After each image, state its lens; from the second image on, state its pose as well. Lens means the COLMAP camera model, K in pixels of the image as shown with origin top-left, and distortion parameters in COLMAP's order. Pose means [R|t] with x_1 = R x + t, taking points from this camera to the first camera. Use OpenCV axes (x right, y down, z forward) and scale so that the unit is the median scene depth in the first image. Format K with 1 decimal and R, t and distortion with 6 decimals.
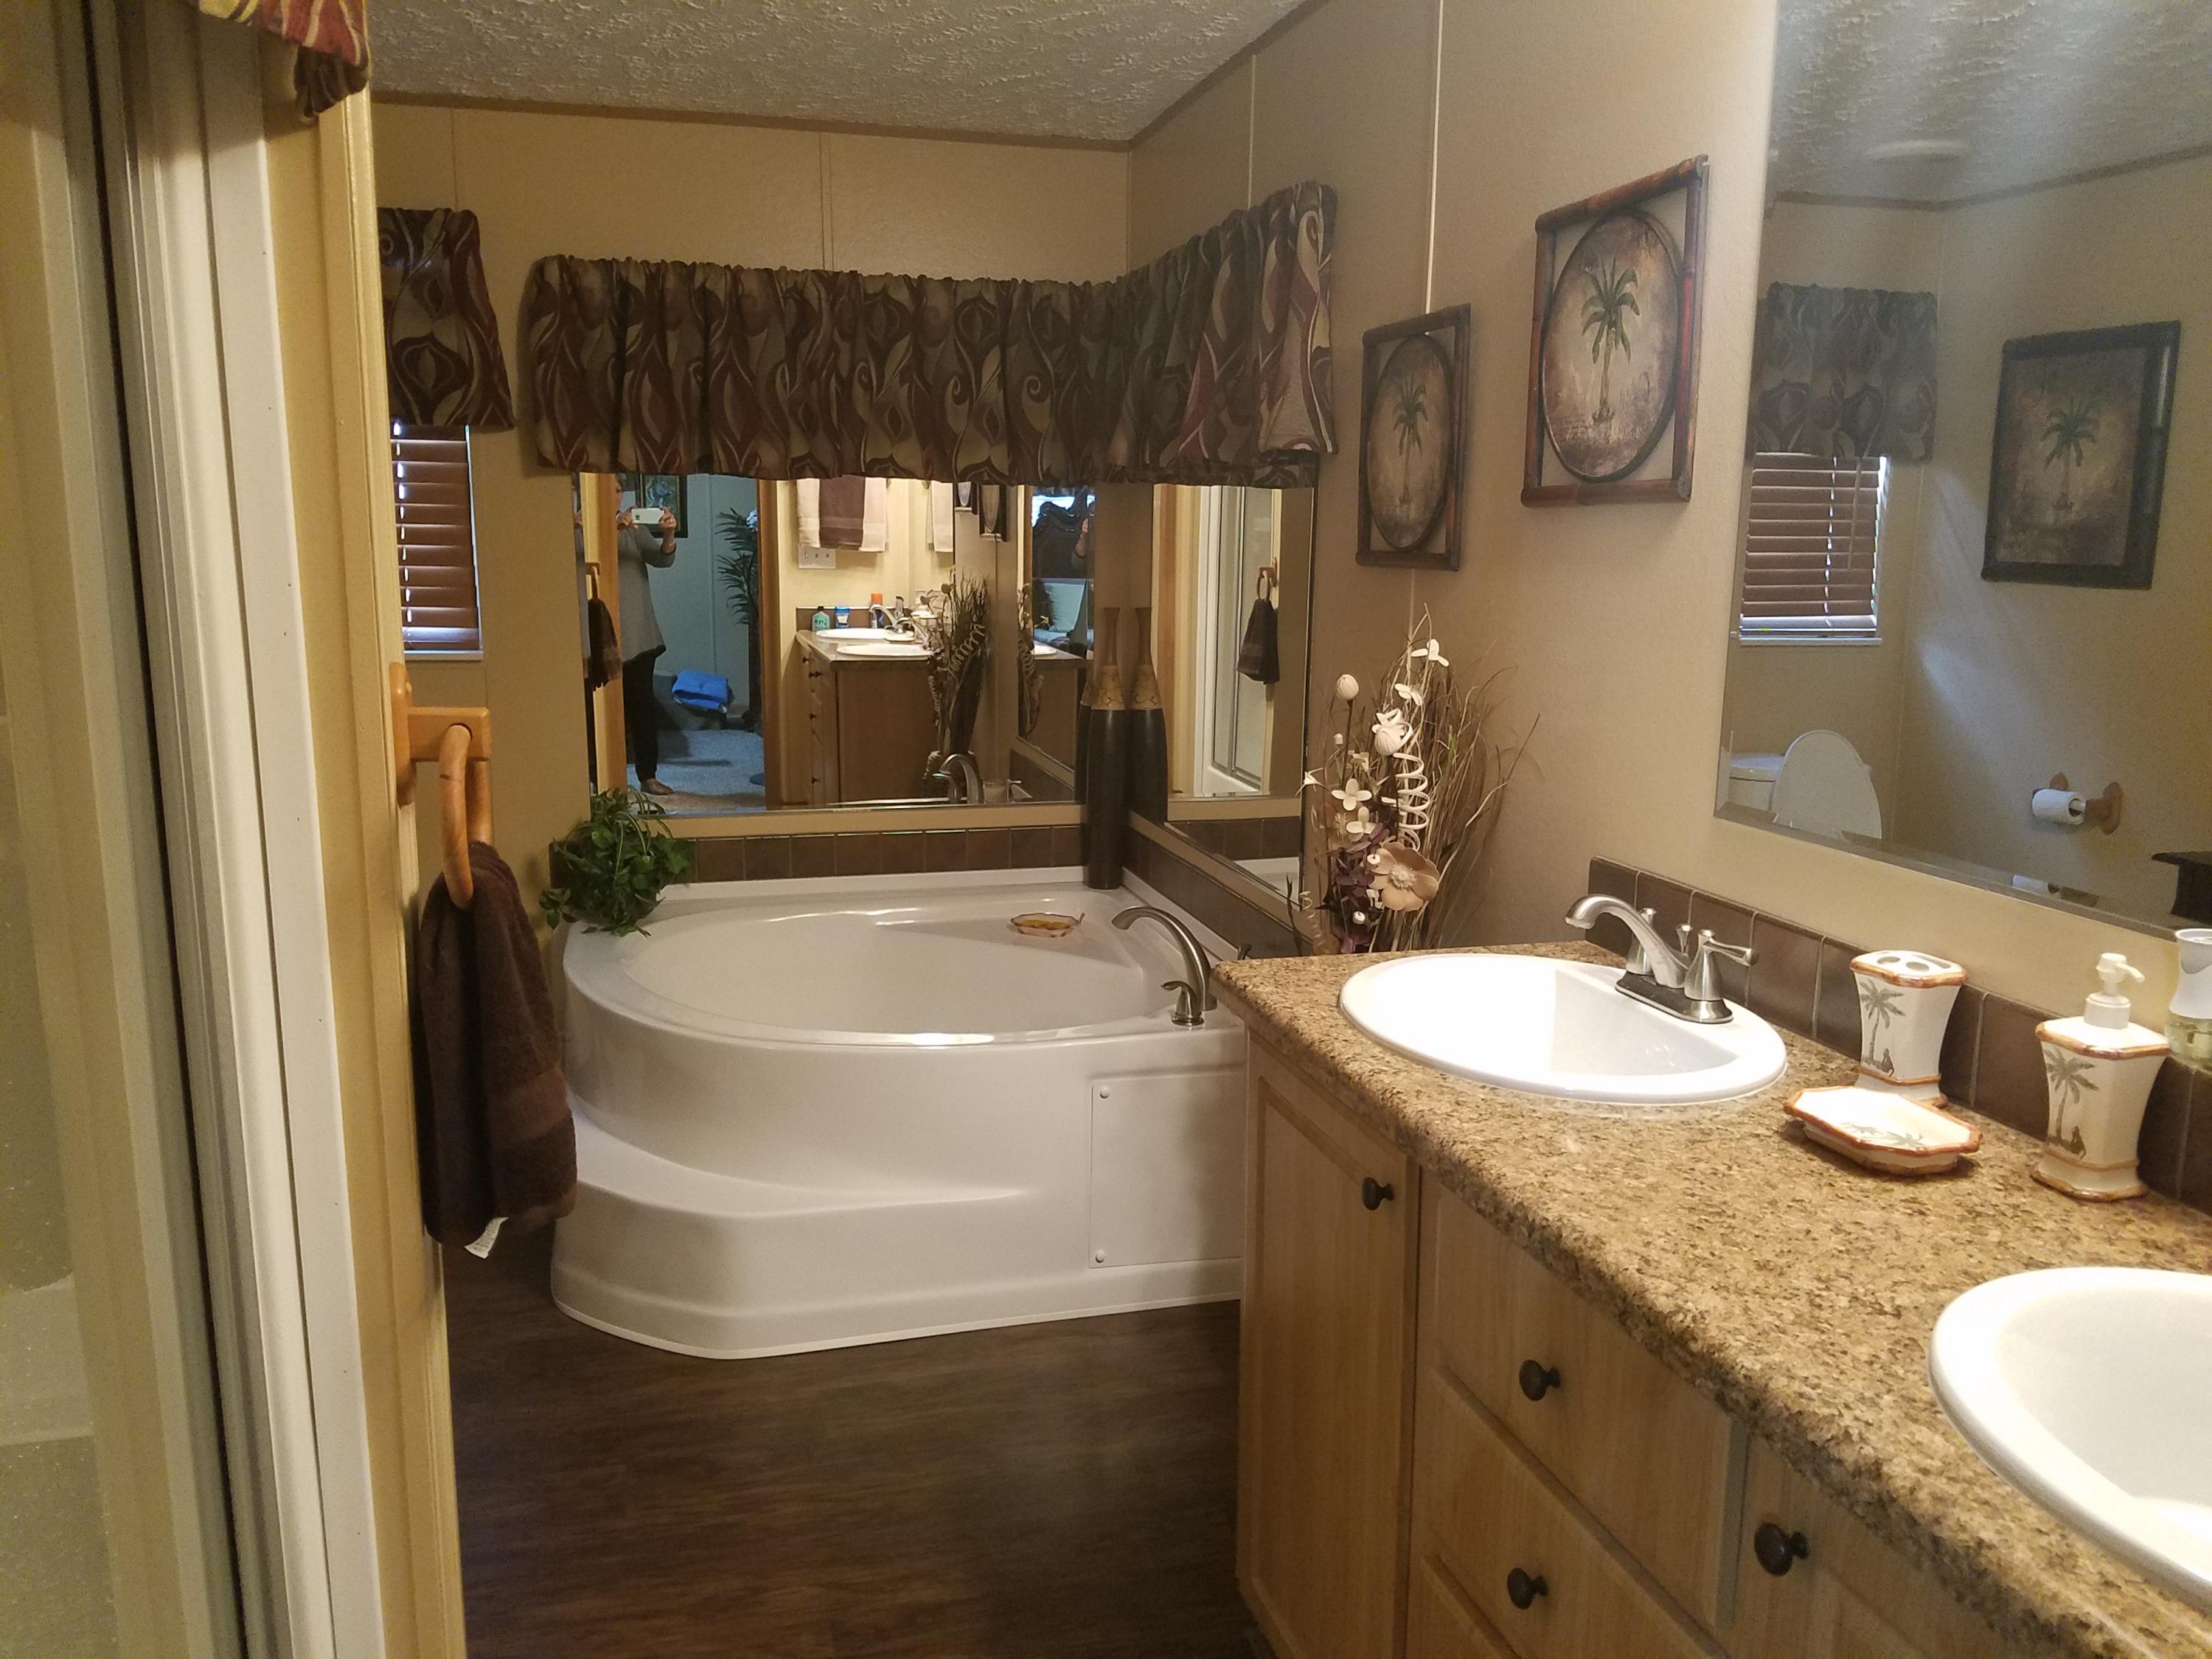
lens RADIAL K [[1672.9, 0, 1106.0], [0, 1672.9, 829.5], [0, 0, 1]] dist [-0.020527, -0.010288]
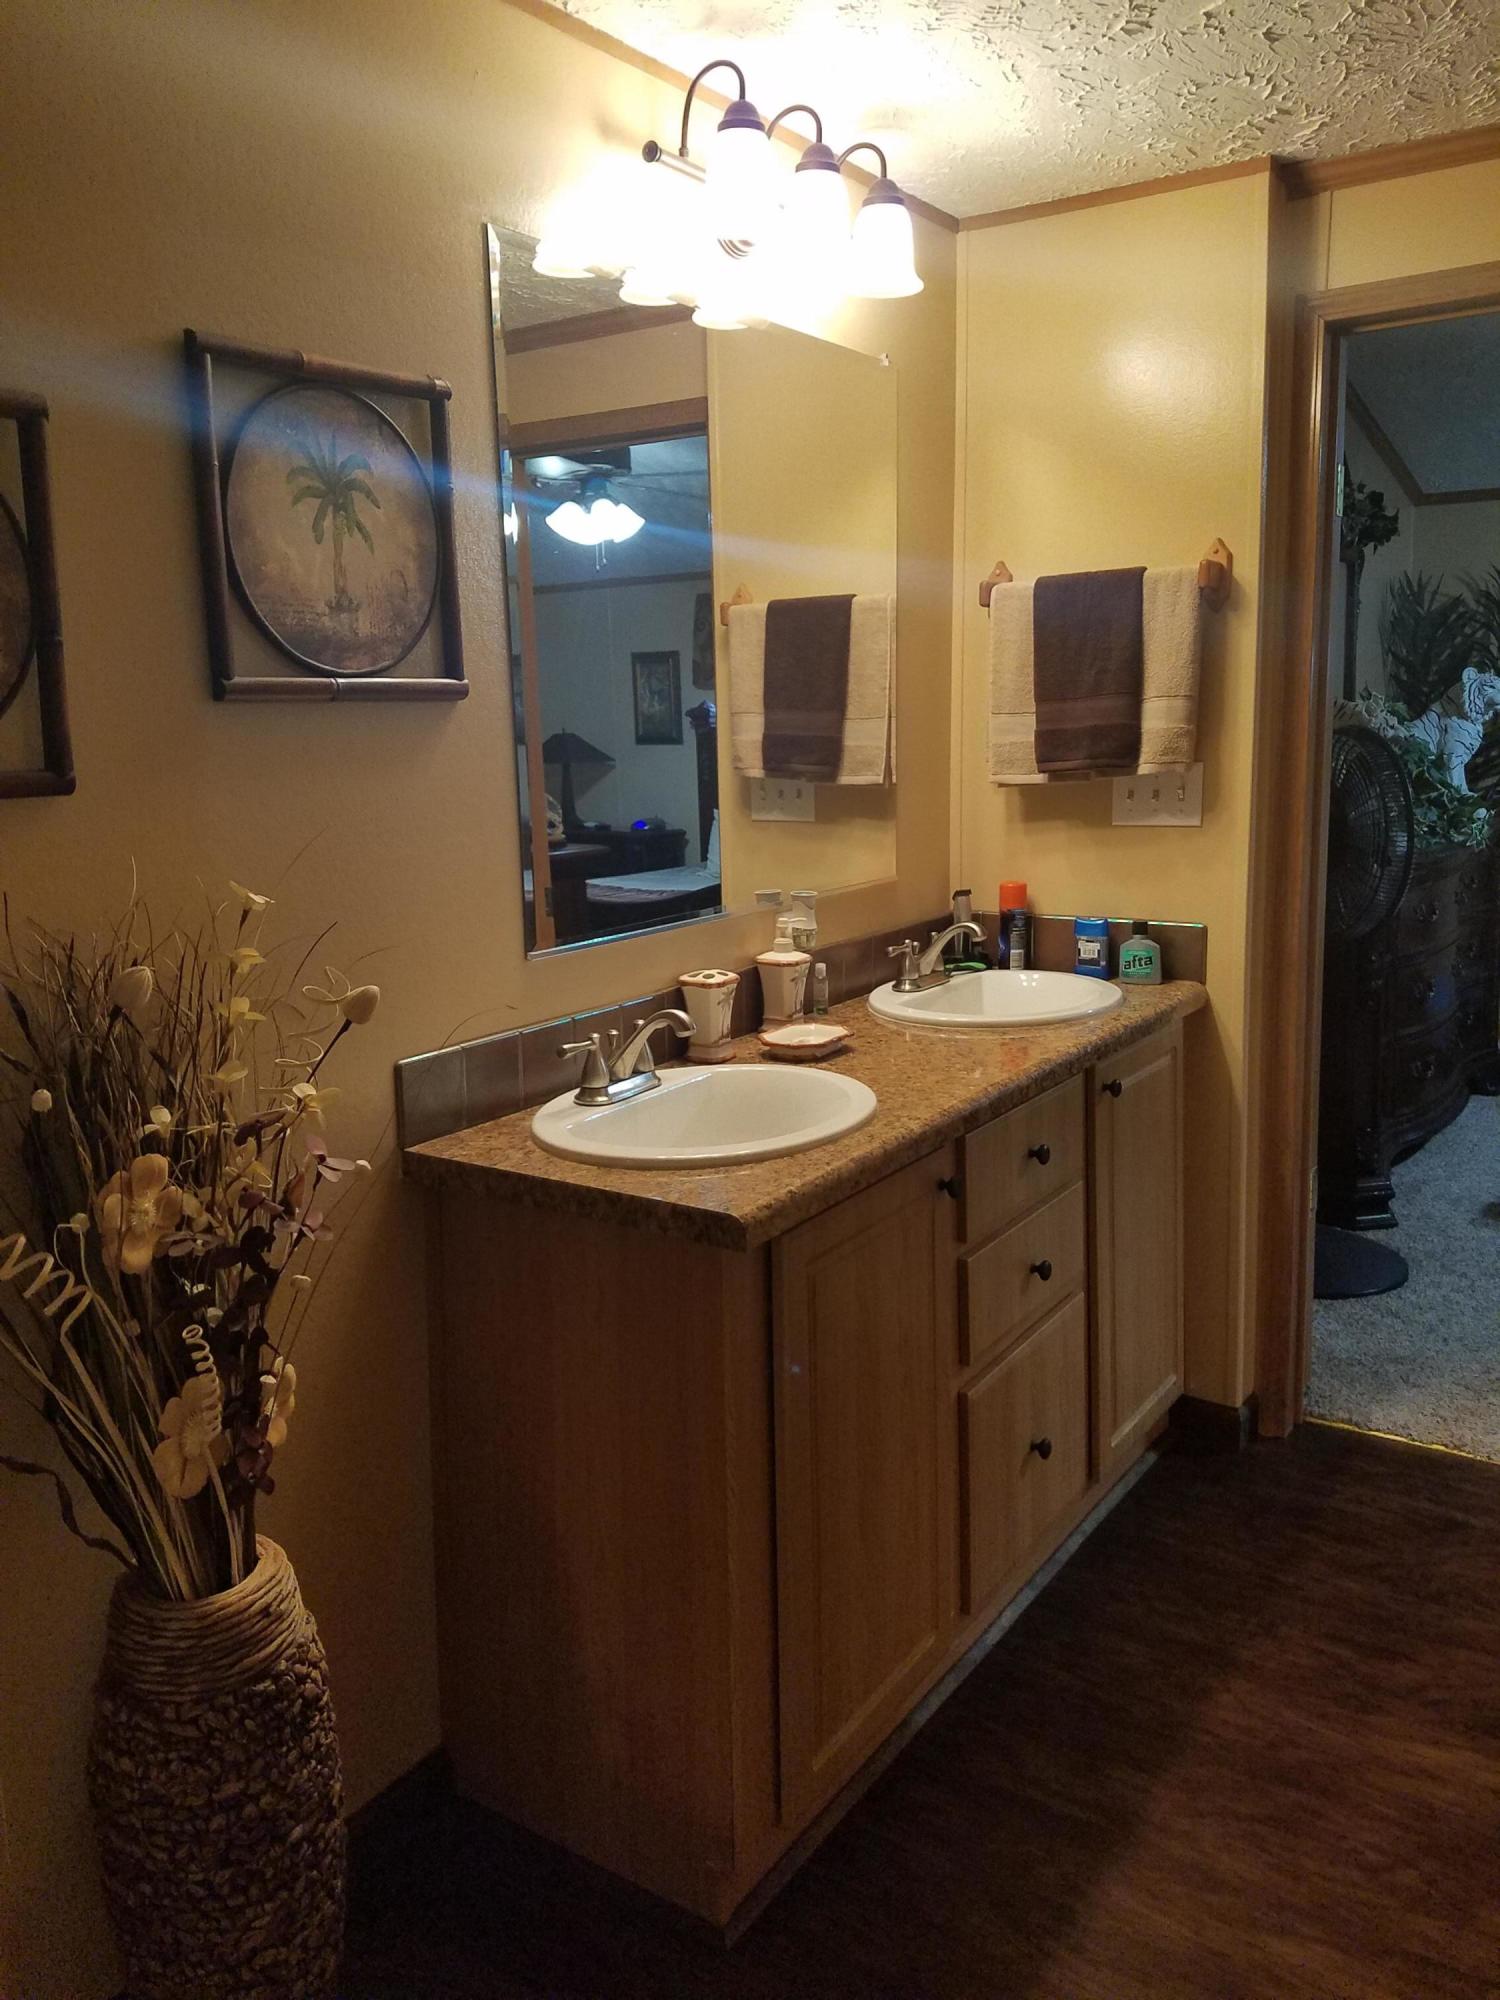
lens RADIAL K [[1512.5, 0, 750.0], [0, 1512.5, 1000.0], [0, 0, 1]] dist [-0.020527, -0.010288]
pose [[-0.678483, -0.132186, 0.722625, -0.491518], [0.143511, 0.940875, 0.306853, -0.267302], [-0.720461, 0.311900, -0.619398, 1.429013]]
